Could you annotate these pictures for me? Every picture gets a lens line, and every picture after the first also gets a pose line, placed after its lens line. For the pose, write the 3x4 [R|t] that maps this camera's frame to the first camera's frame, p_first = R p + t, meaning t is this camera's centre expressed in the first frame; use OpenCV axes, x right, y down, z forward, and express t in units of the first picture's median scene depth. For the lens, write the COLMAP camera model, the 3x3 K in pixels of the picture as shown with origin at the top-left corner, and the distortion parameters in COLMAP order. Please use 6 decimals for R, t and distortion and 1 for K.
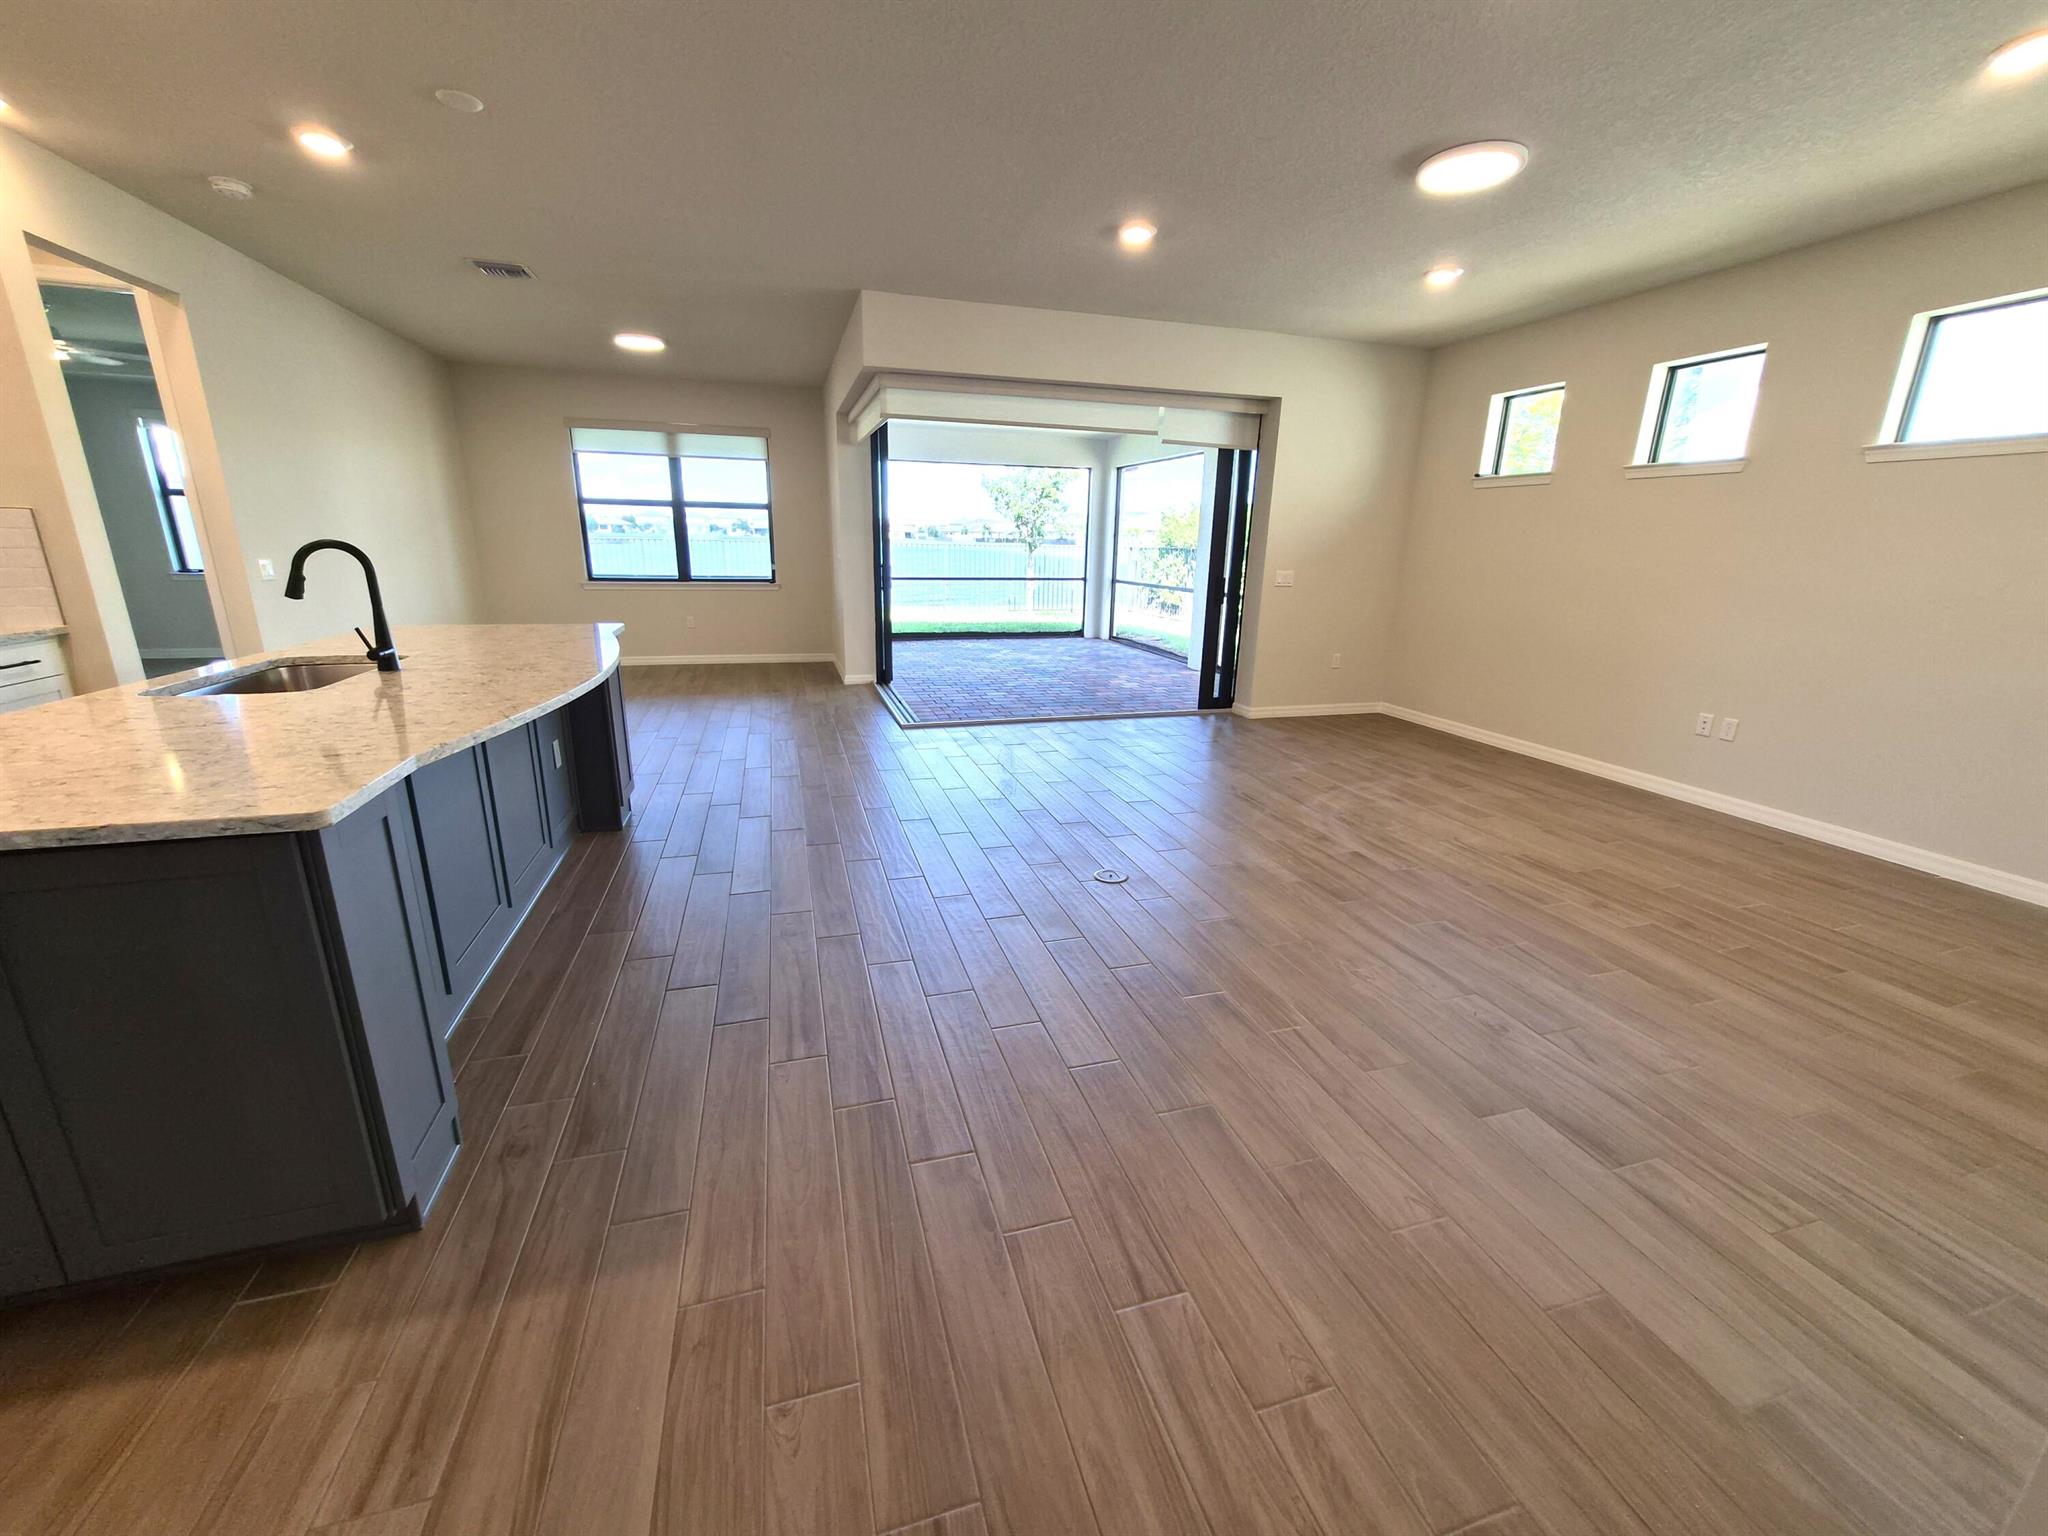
lens RADIAL K [[803.2, 0, 1024.0], [0, 803.2, 768.0], [0, 0, 1]] dist [0.003248, 0.000368]
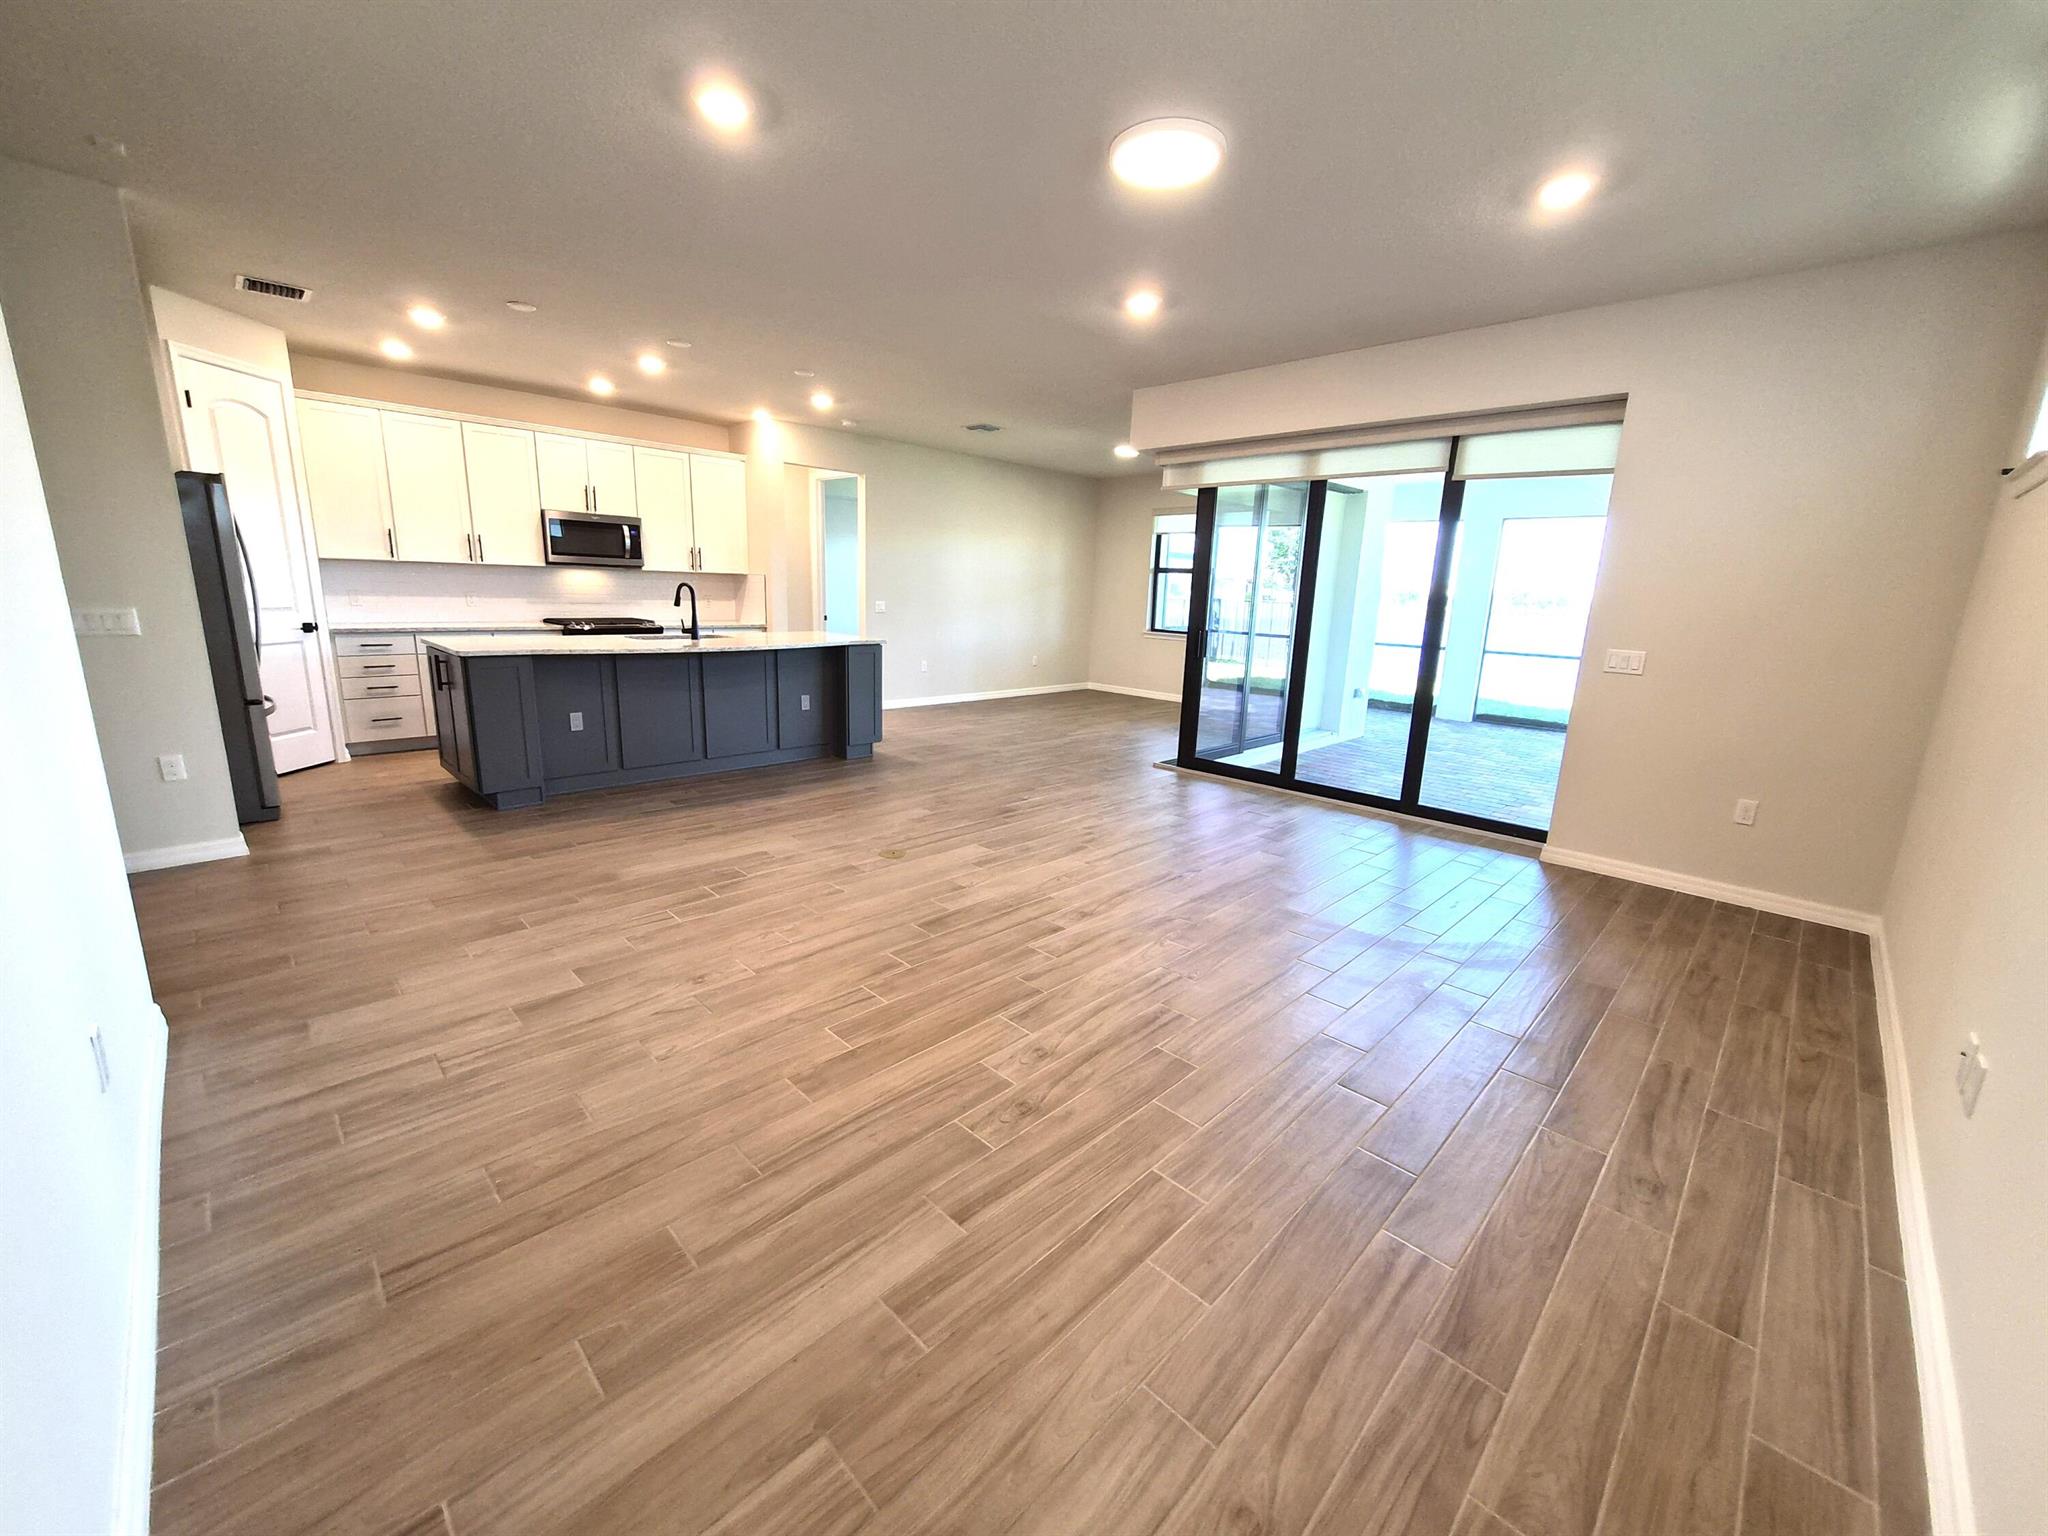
lens RADIAL K [[803.2, 0, 1024.0], [0, 803.2, 768.0], [0, 0, 1]] dist [0.003248, 0.000368]
pose [[0.472565, 0.188962, -0.860799, 1.058530], [-0.265164, 0.961969, 0.065600, -0.106703], [0.840458, 0.197253, 0.504699, 0.447551]]
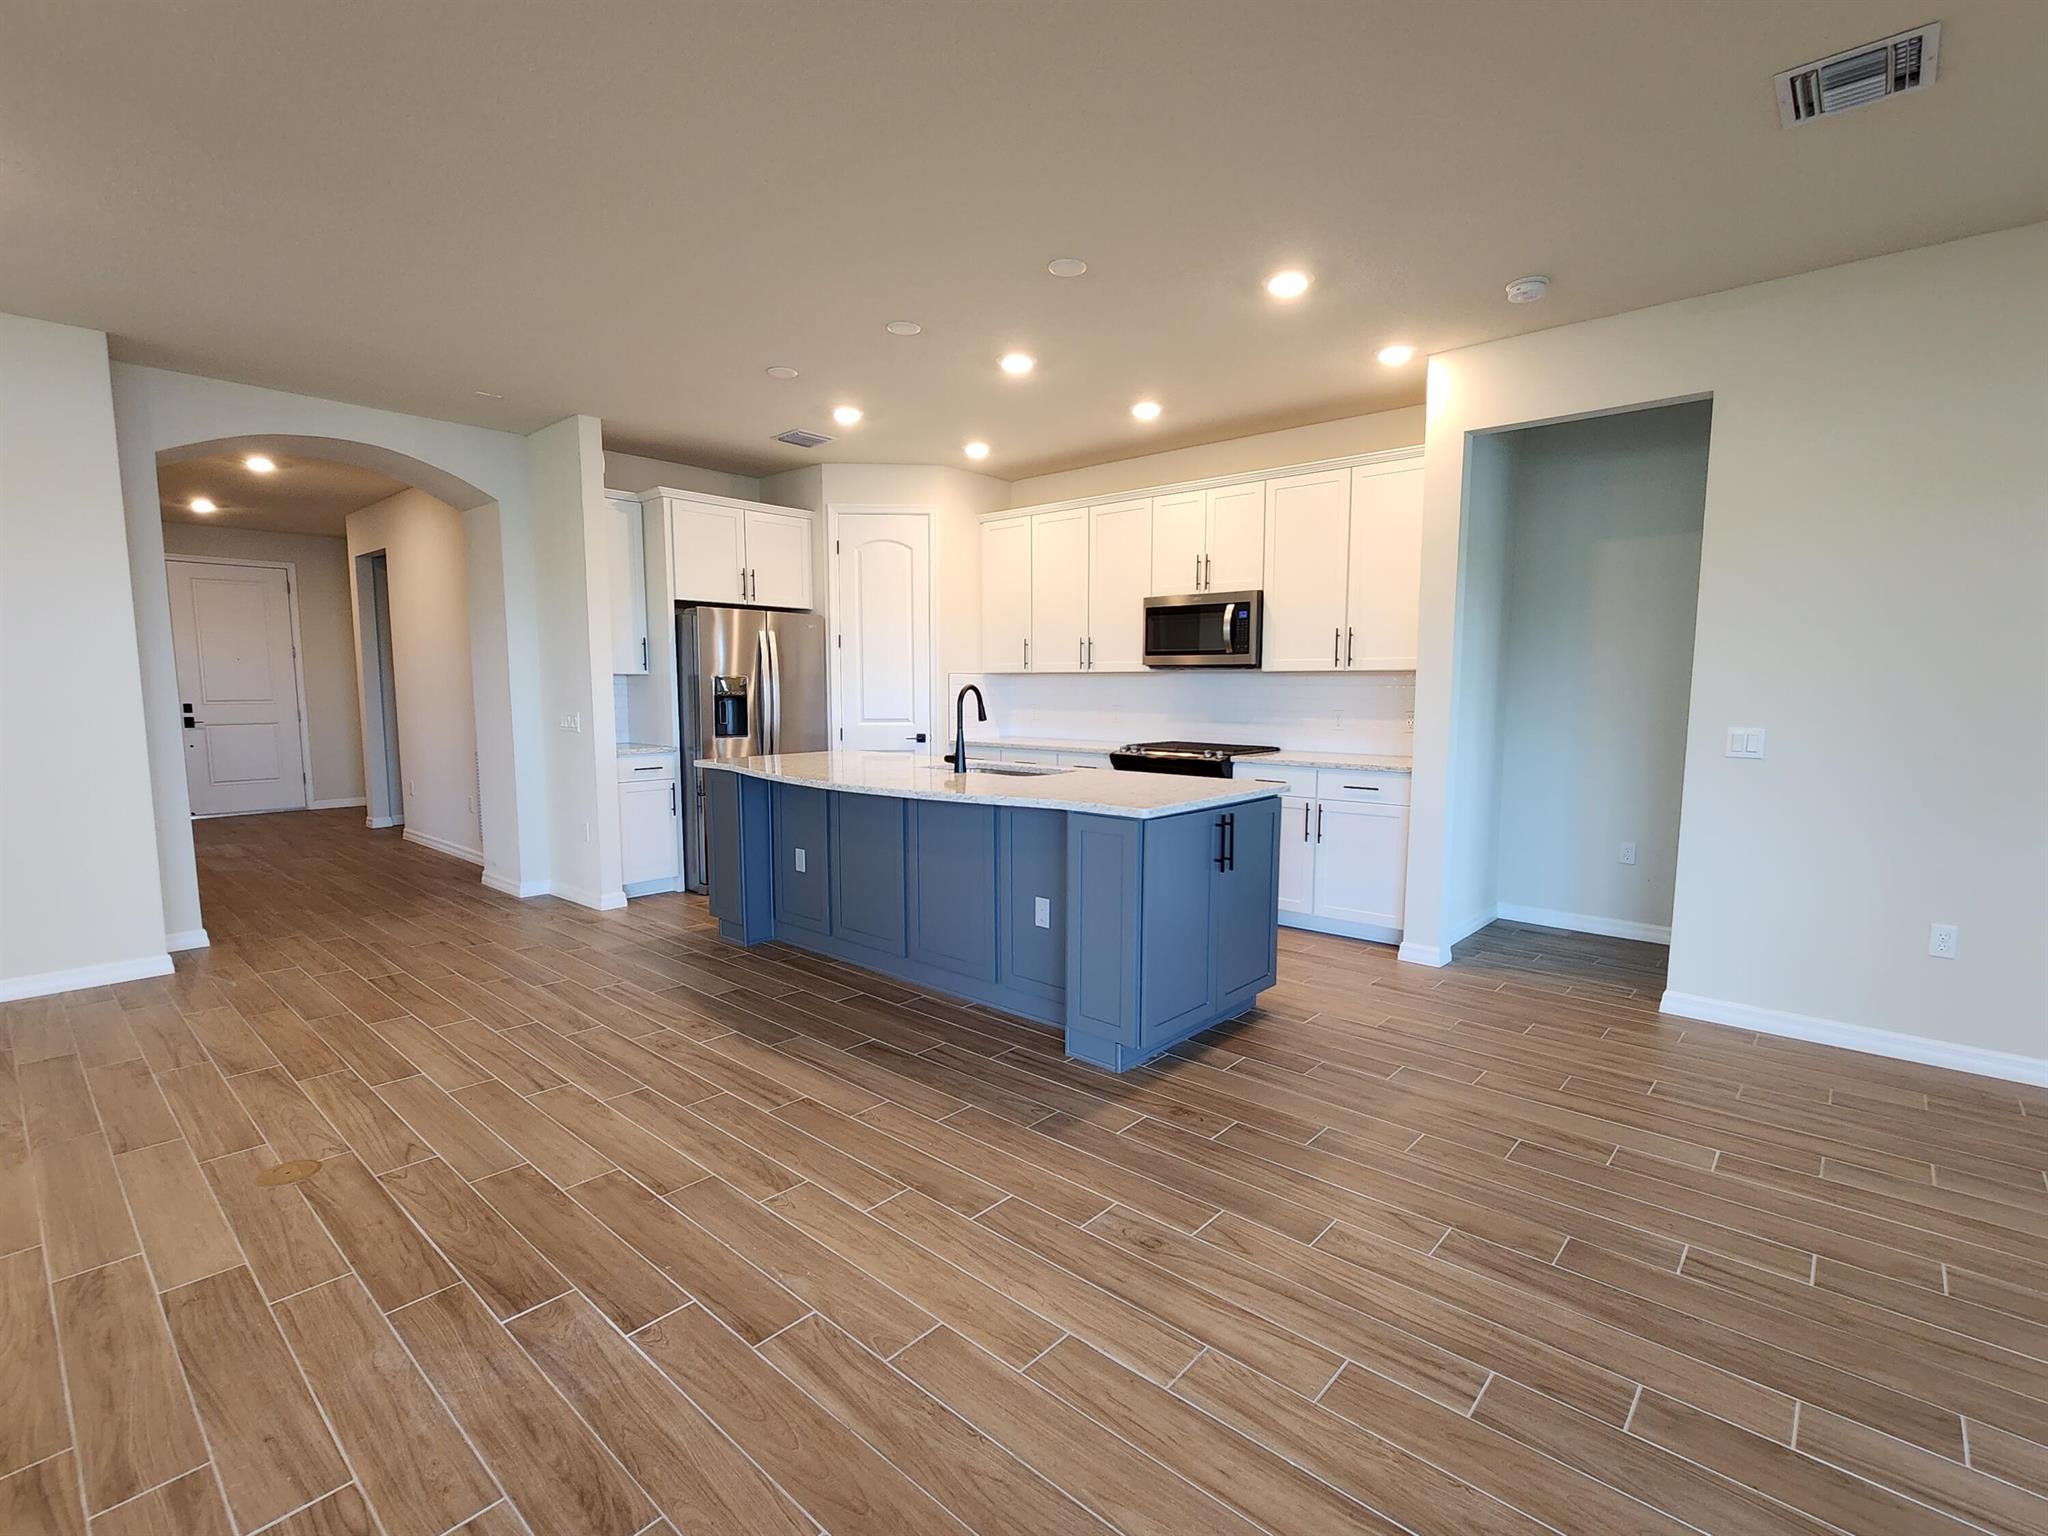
lens RADIAL K [[951.3, 0, 1024.0], [0, 951.3, 768.0], [0, 0, 1]] dist [0.002436, 0.000788]
pose [[-0.854019, 0.026030, -0.519589, -0.006488], [-0.162263, 0.935597, 0.313575, -0.435955], [0.494289, 0.352109, -0.794794, 1.531814]]
